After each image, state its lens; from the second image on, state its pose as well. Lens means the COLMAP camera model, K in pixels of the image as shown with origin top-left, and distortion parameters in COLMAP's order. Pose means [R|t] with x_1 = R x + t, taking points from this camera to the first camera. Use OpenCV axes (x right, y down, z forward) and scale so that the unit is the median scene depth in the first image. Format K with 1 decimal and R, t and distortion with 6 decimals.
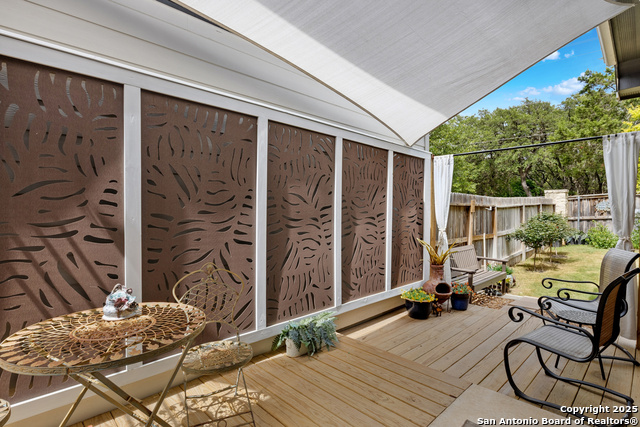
lens RADIAL K [[321.3, 0, 318.1], [0, 321.3, 215.3], [0, 0, 1]] dist [-0.004061, -0.000692]
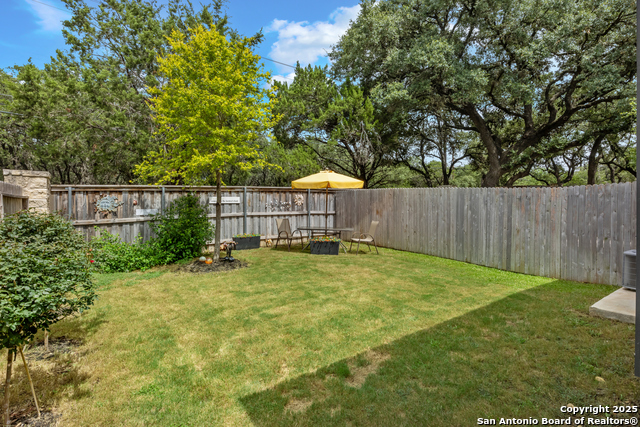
lens RADIAL K [[321.3, 0, 319.9], [0, 321.3, 215.3], [0, 0, 1]] dist [-0.004061, -0.000692]
pose [[0.138151, -0.002421, 0.990408, 0.290950], [0.000048, 0.999997, 0.002437, -0.006684], [-0.990411, -0.000289, 0.138151, 0.462491]]
